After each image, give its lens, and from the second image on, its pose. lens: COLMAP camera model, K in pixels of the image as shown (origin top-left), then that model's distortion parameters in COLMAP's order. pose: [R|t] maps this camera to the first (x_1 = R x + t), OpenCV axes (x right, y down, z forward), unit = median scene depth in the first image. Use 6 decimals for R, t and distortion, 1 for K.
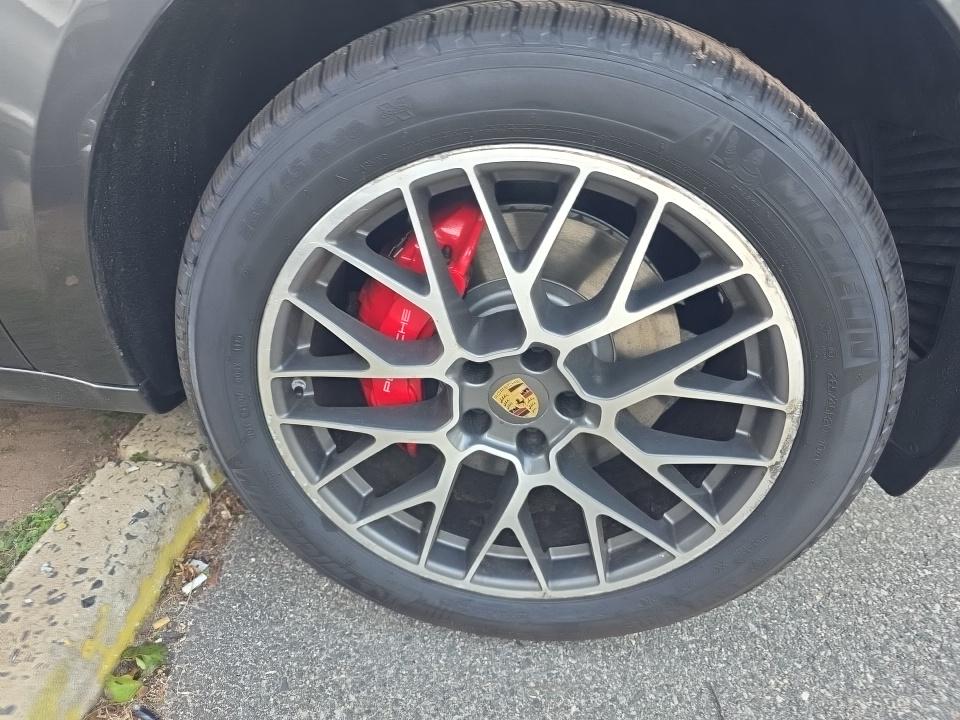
lens RADIAL K [[660.7, 0, 472.9], [0, 660.7, 353.4], [0, 0, 1]] dist [0.022964, -0.025663]
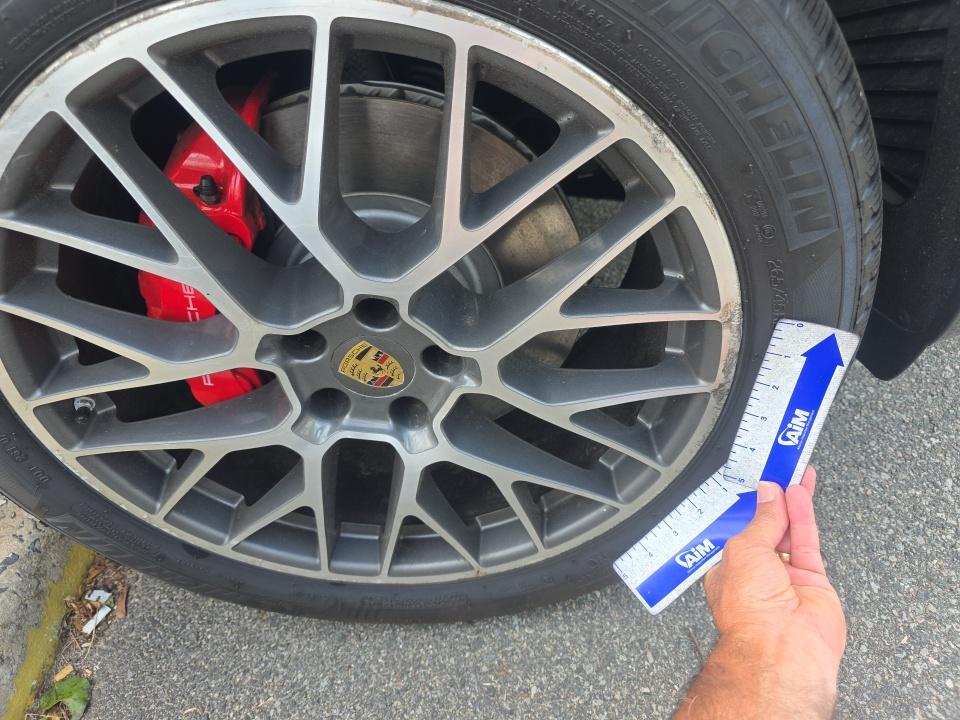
lens RADIAL K [[660.7, 0, 474.5], [0, 660.7, 372.4], [0, 0, 1]] dist [0.022964, -0.025663]
pose [[0.980188, -0.197017, -0.020403, 0.179747], [0.197273, 0.961818, 0.189708, -0.039150], [-0.017752, -0.189974, 0.981629, 0.243830]]
